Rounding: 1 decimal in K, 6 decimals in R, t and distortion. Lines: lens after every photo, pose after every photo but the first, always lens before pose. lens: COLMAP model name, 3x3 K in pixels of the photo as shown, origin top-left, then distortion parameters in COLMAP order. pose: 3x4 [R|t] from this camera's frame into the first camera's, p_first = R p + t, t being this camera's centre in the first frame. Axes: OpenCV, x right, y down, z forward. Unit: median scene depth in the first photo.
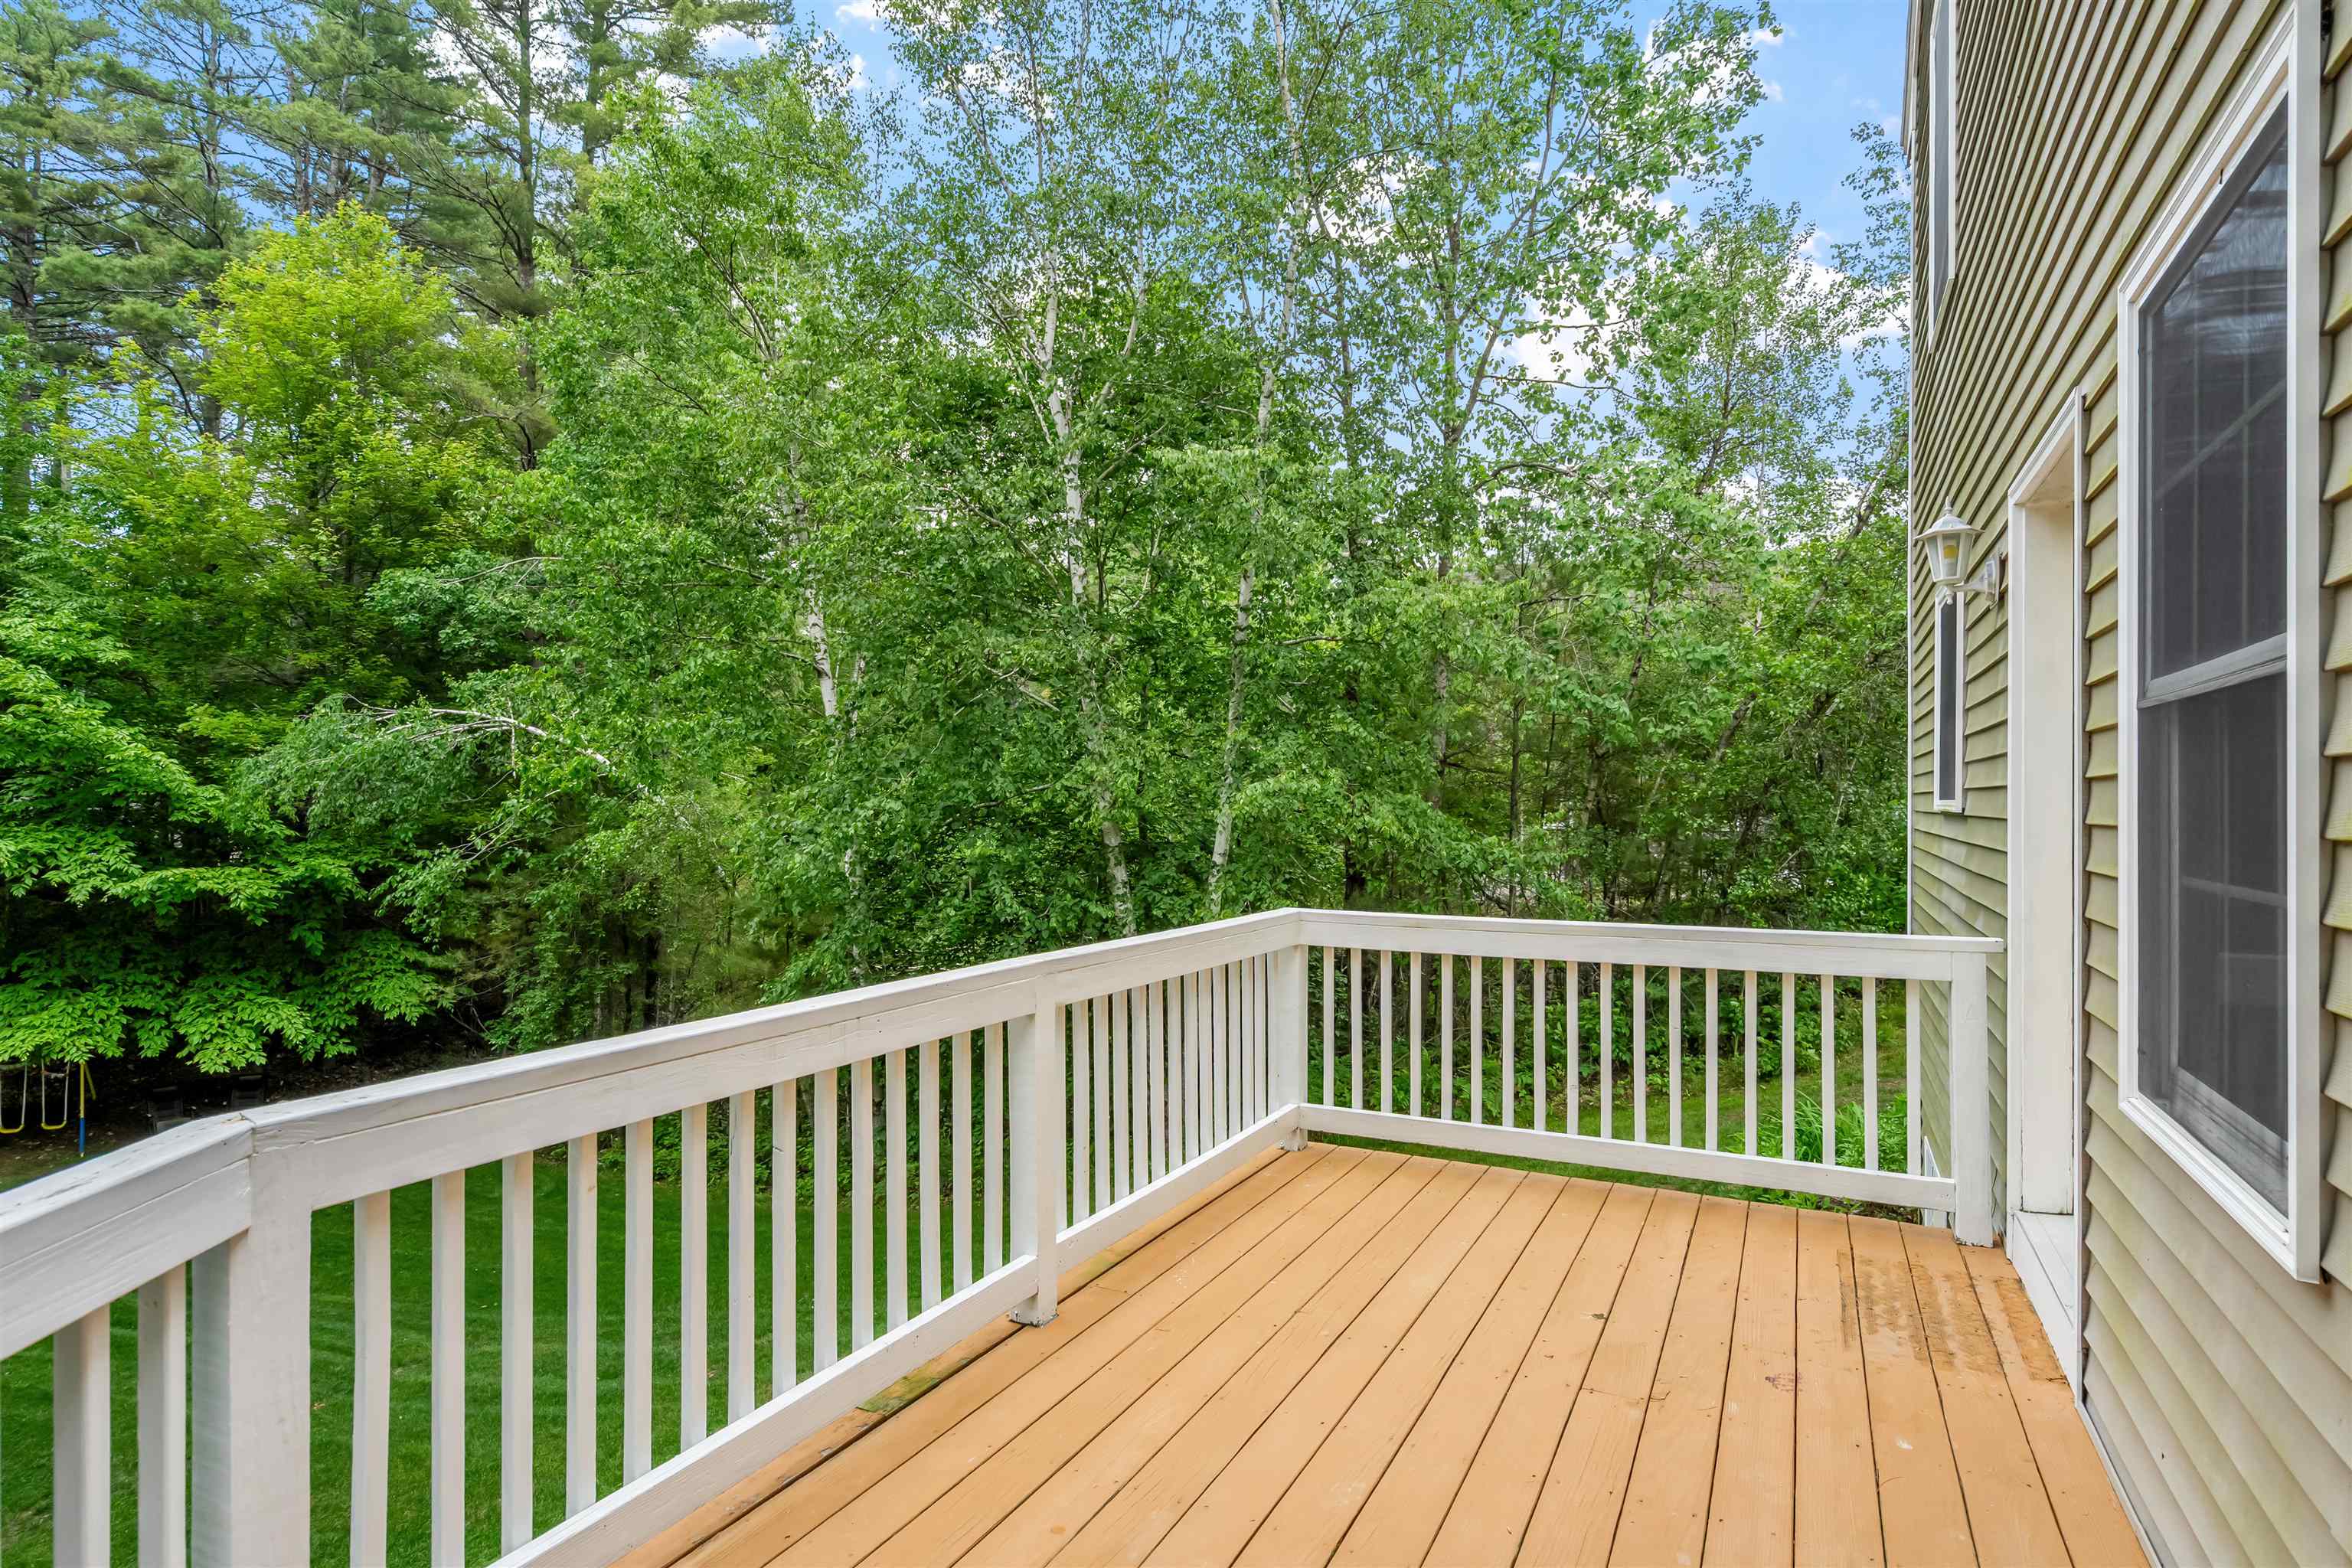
lens RADIAL K [[1229.0, 0, 1176.0], [0, 1229.0, 784.0], [0, 0, 1]] dist [0.023139, 0.000029]
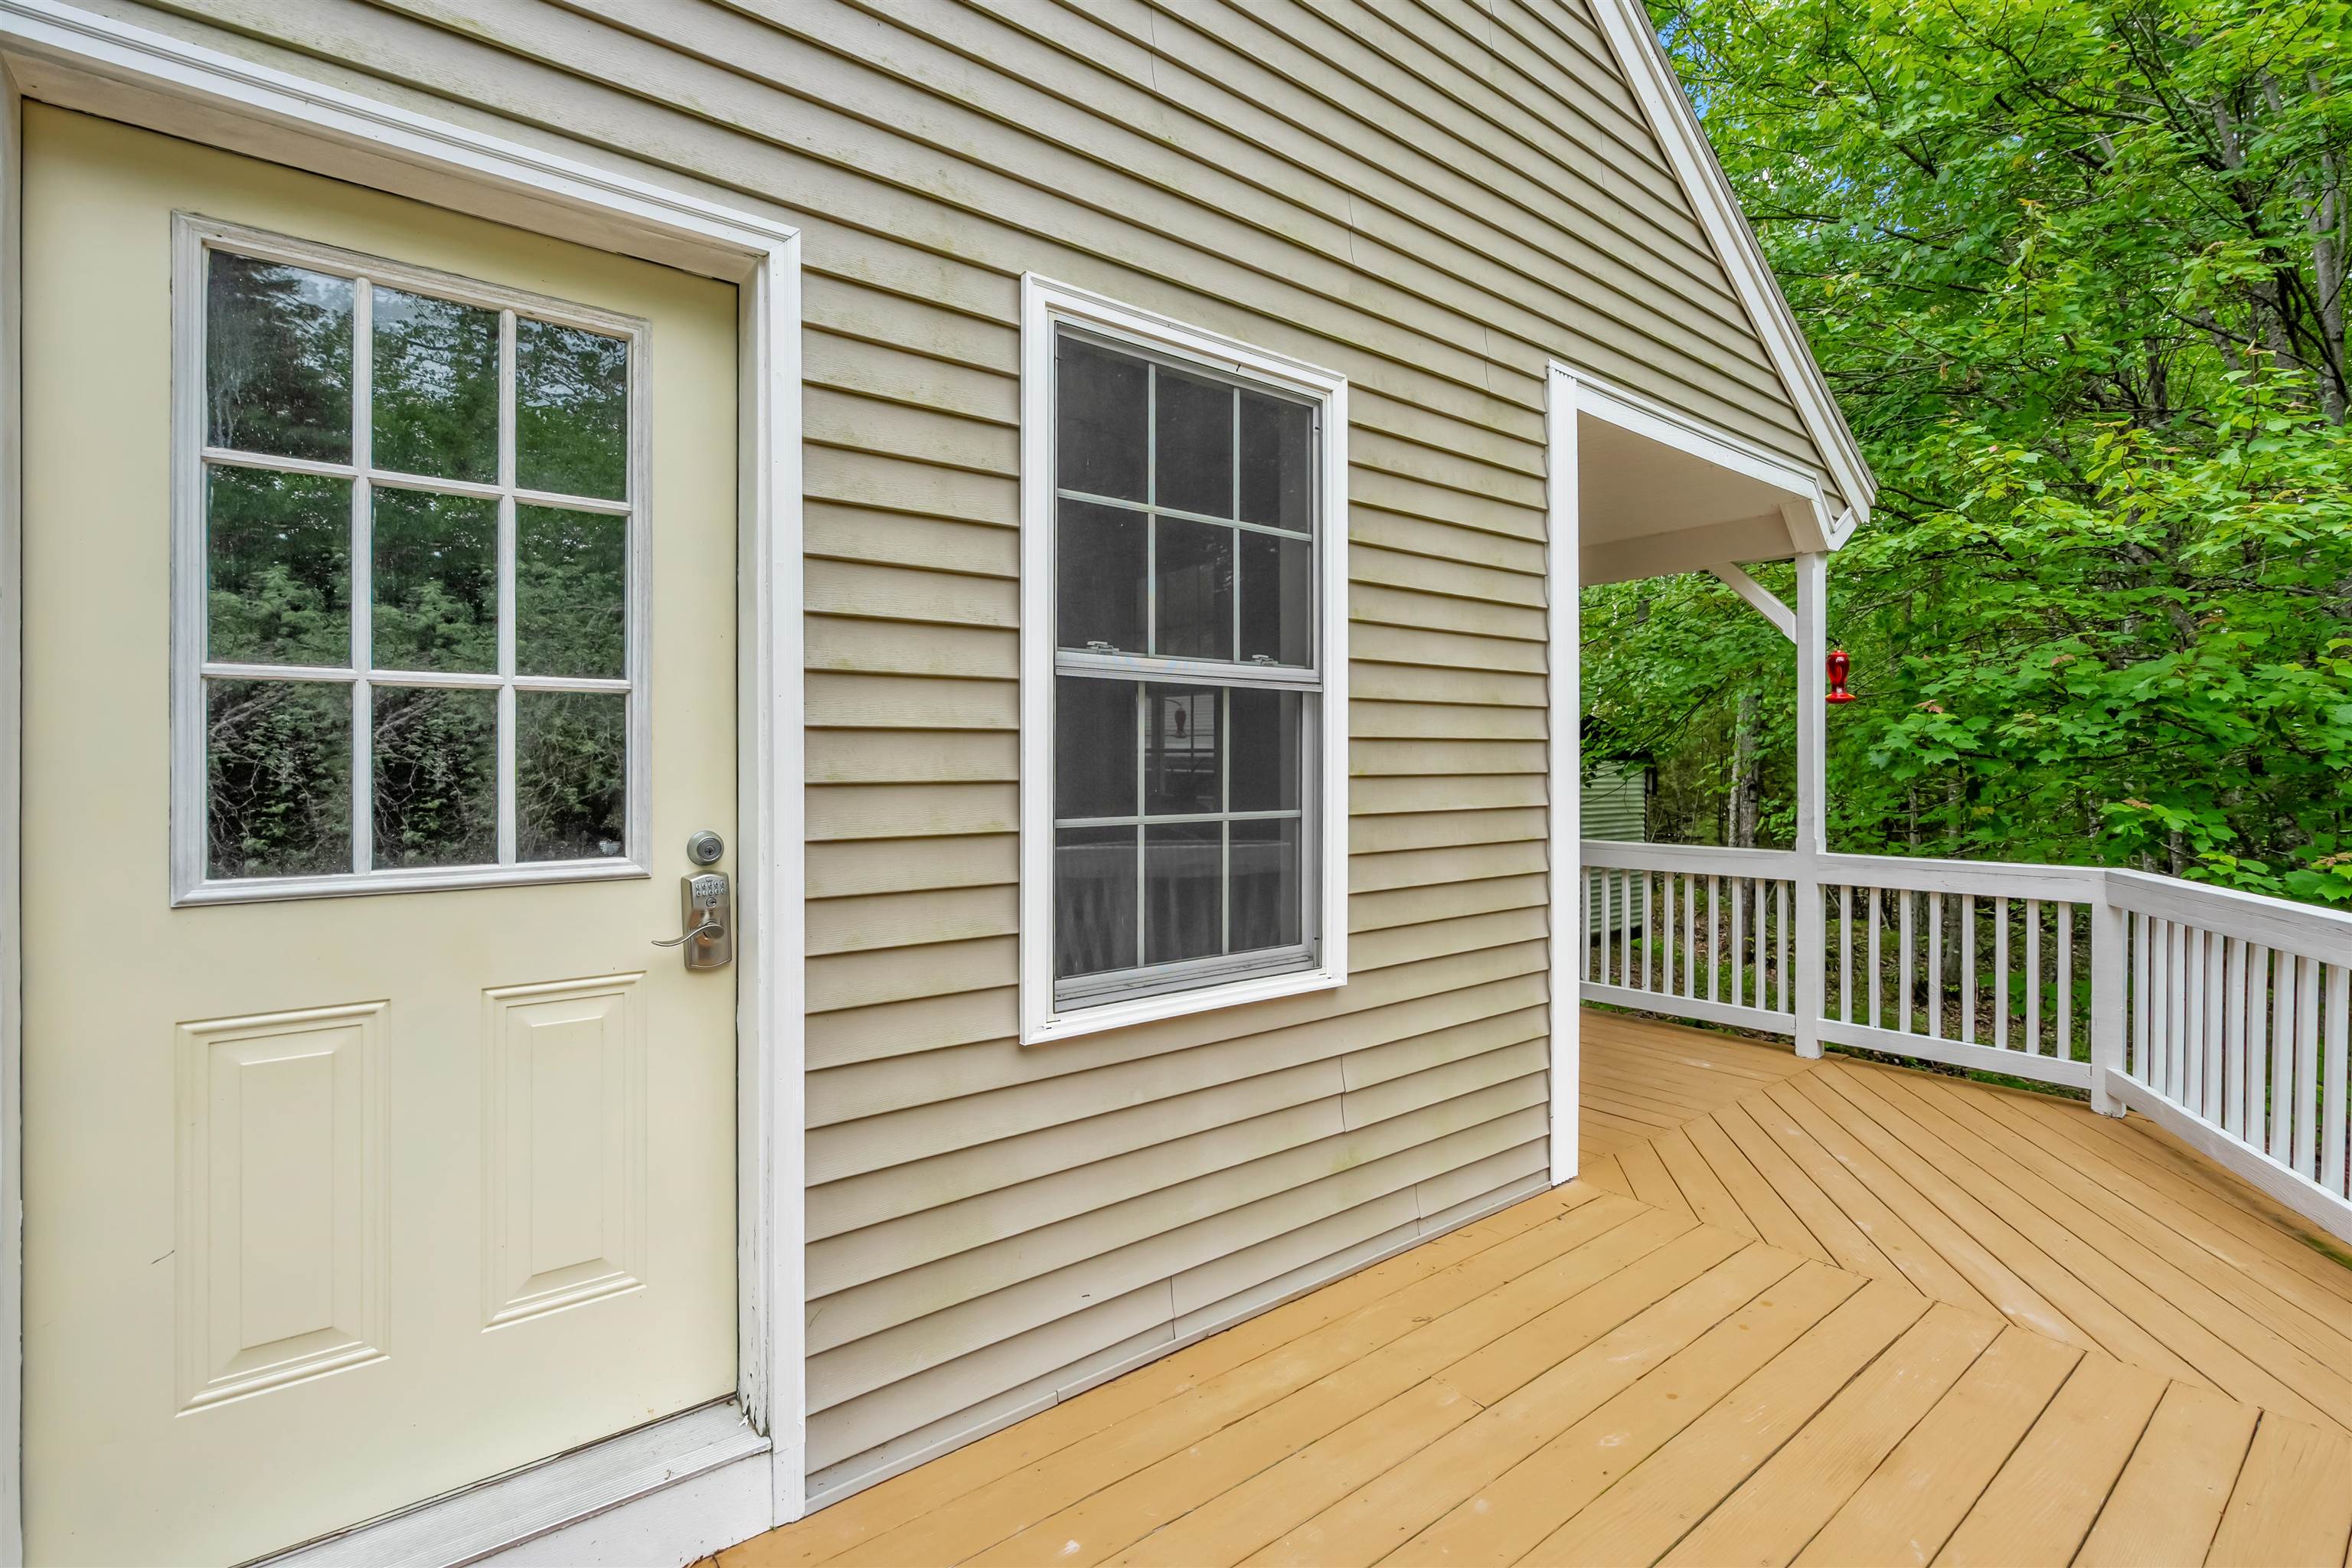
lens RADIAL K [[1081.6, 0, 1177.0], [0, 1081.6, 773.6], [0, 0, 1]] dist [0.000191, 0.000093]
pose [[-0.908693, -0.003674, 0.417449, 0.173769], [-0.005577, 0.999979, -0.003338, 0.021029], [-0.417427, -0.005362, -0.908694, 1.211305]]
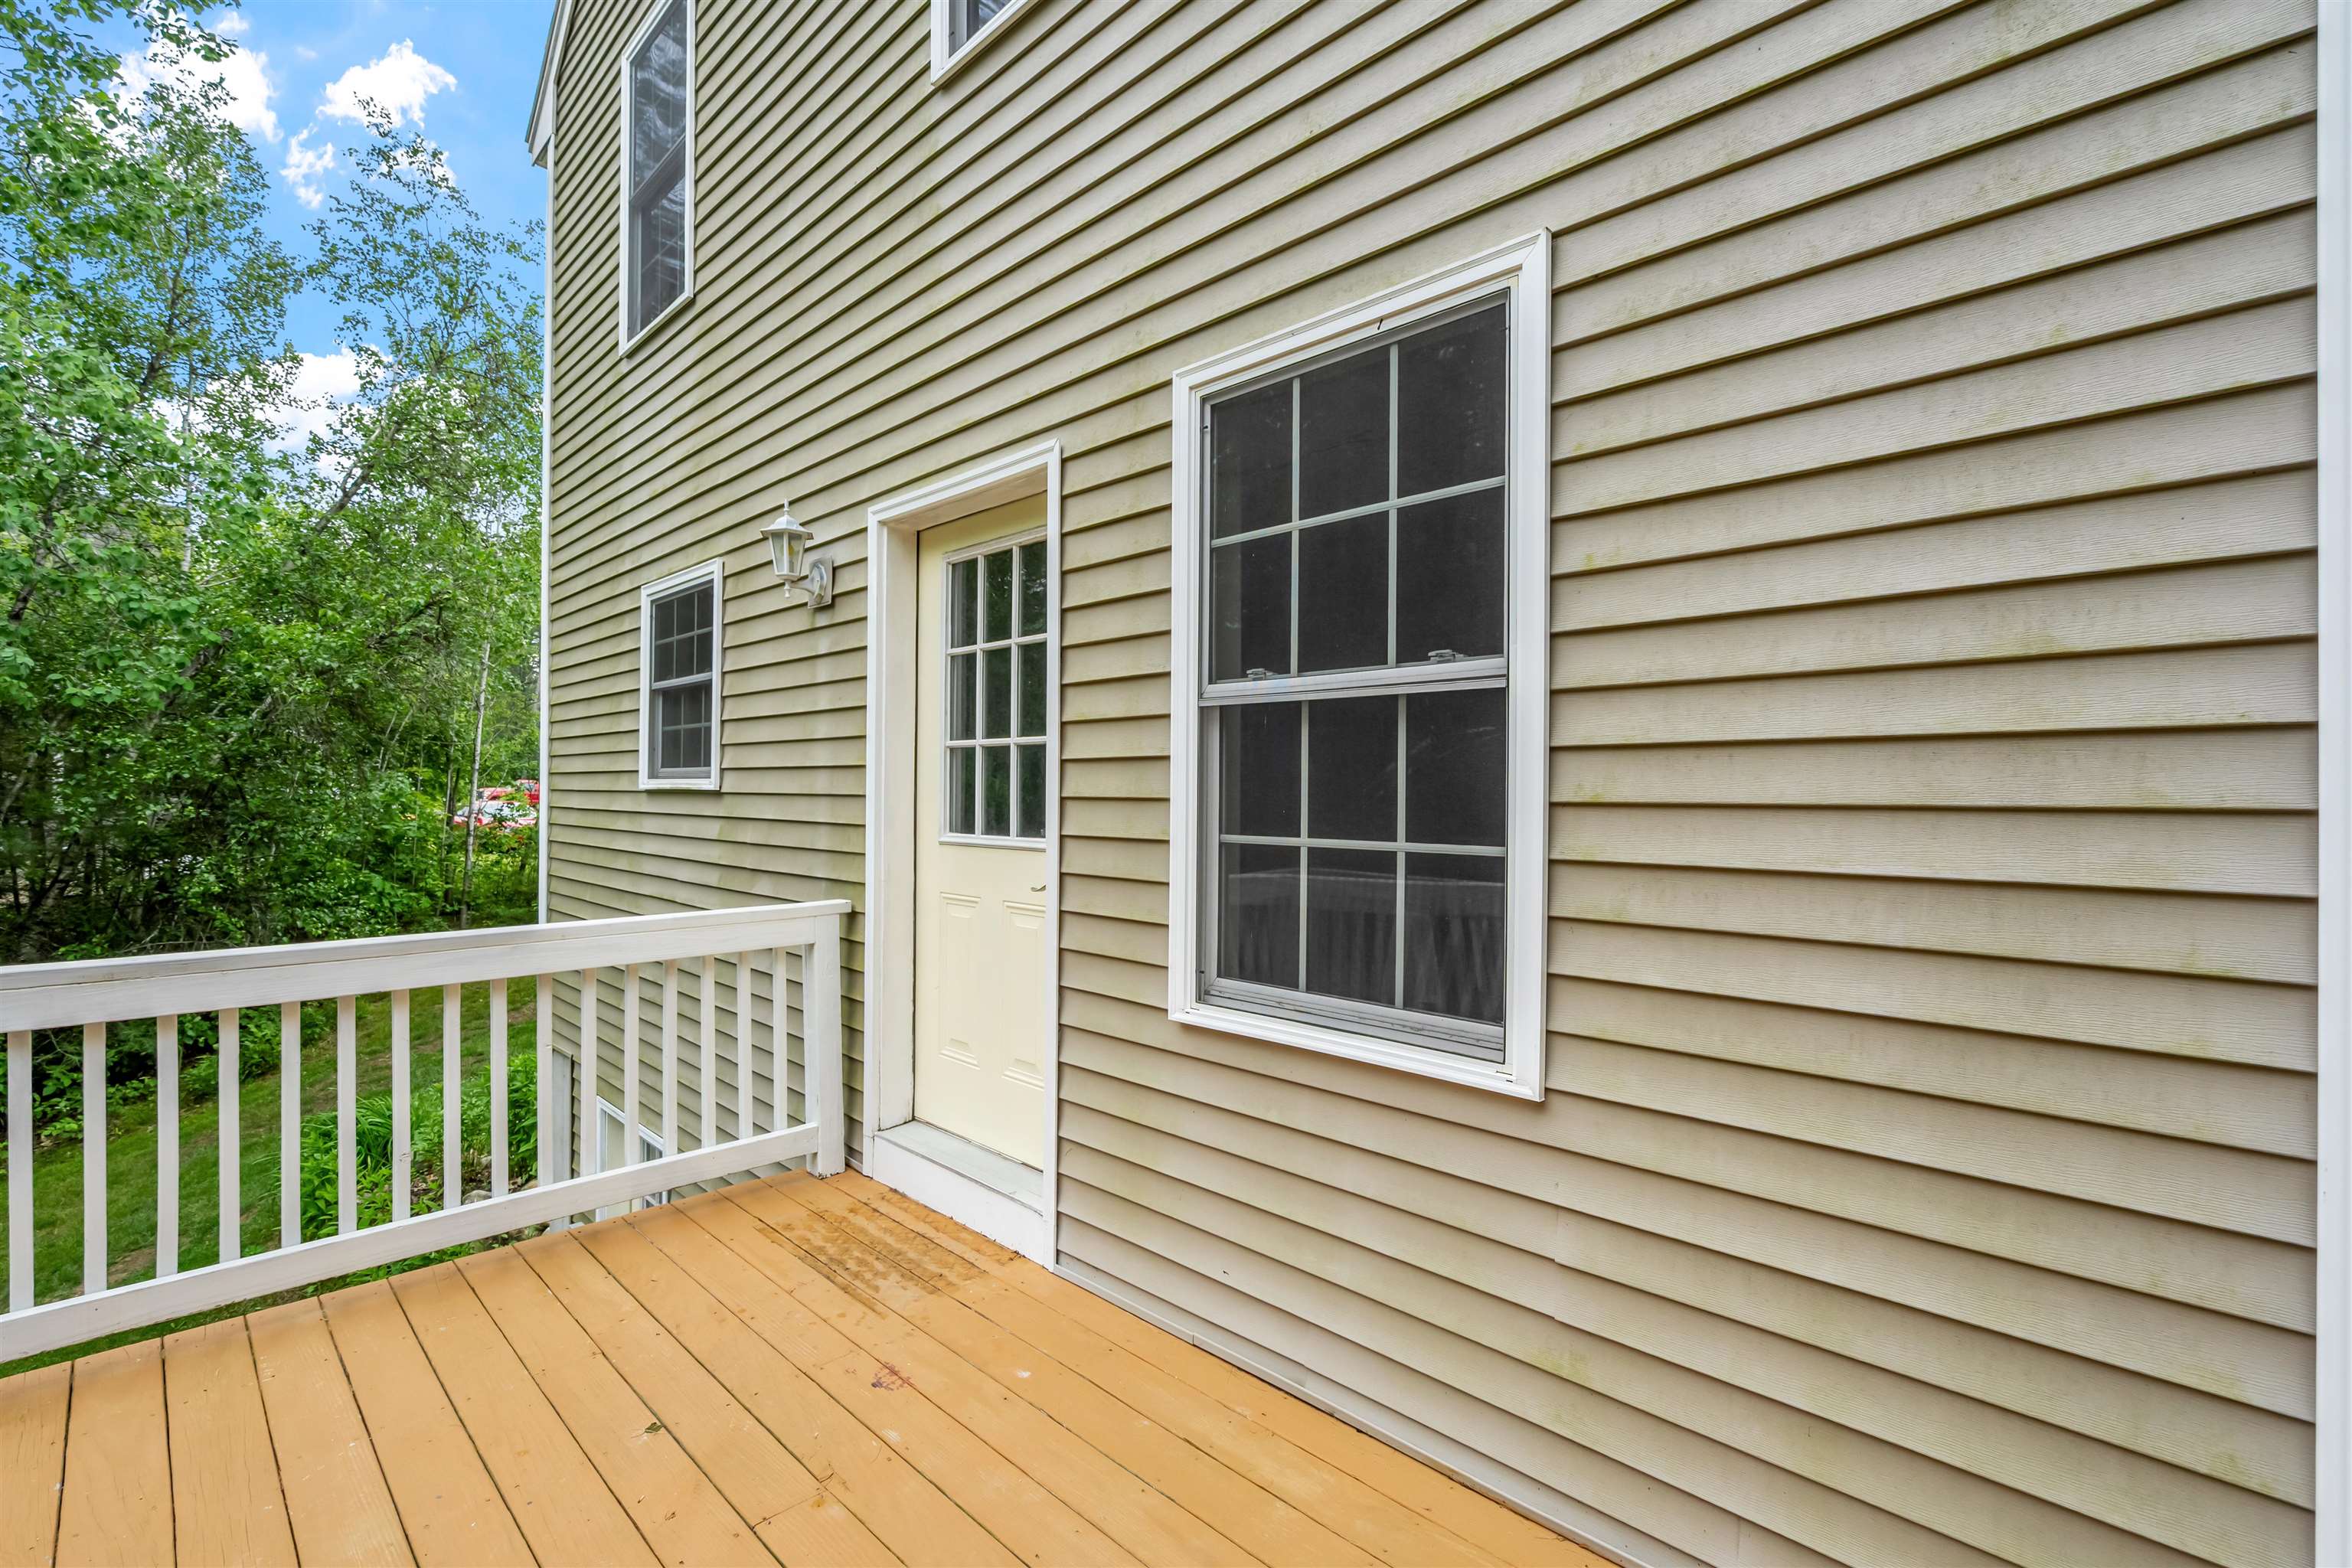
lens RADIAL K [[1060.0, 0, 1176.4], [0, 1060.0, 793.5], [0, 0, 1]] dist [0.002318, 0.000487]
pose [[0.311244, -0.005160, 0.950316, -0.181694], [-0.017299, 0.999789, 0.011095, 0.011826], [-0.950173, -0.019893, 0.311089, 0.447217]]
